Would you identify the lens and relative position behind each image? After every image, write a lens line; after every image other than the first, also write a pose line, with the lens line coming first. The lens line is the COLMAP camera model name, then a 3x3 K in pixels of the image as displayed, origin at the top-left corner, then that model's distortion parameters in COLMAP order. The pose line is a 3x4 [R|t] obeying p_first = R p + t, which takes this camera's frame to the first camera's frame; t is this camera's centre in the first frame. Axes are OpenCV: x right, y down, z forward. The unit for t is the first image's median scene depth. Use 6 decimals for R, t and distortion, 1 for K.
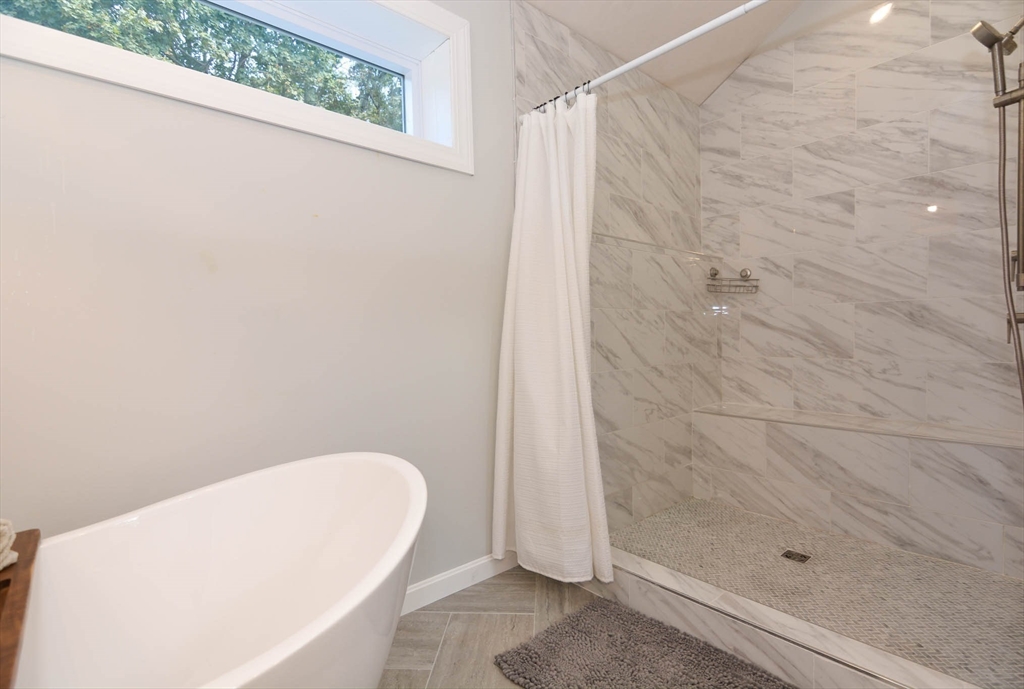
lens RADIAL K [[491.1, 0, 519.2], [0, 491.1, 345.3], [0, 0, 1]] dist [0.008932, -0.002914]
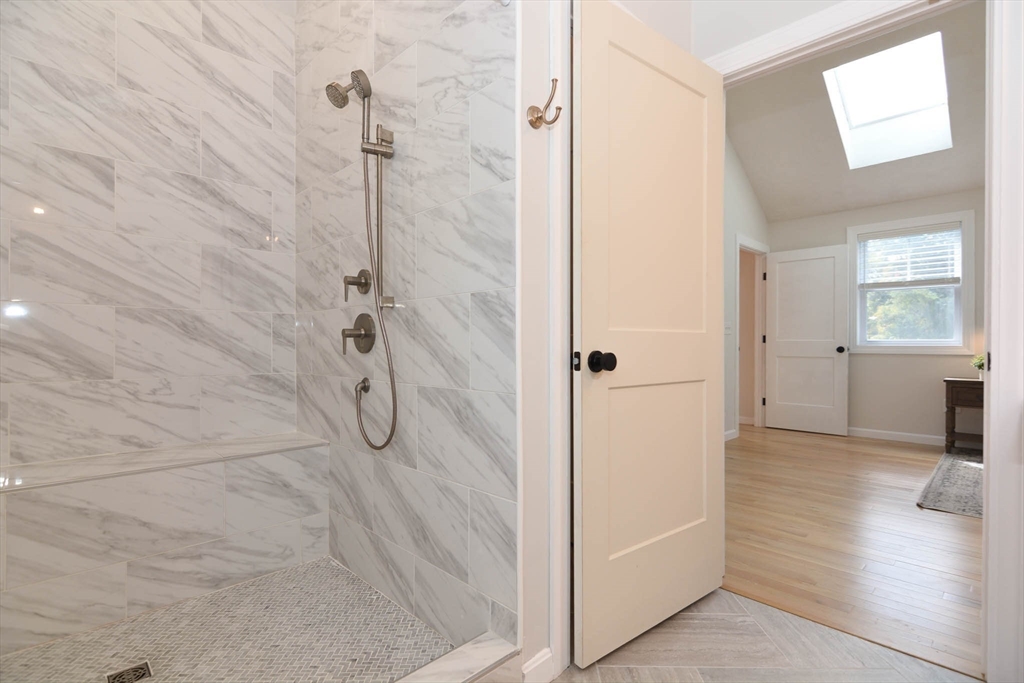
lens RADIAL K [[491.1, 0, 520.9], [0, 491.1, 343.8], [0, 0, 1]] dist [0.008932, -0.002914]
pose [[-0.039920, 0.018283, 0.999036, -0.124520], [0.022039, 0.999605, -0.017413, -0.000130], [-0.998960, 0.021323, -0.040307, 0.431866]]
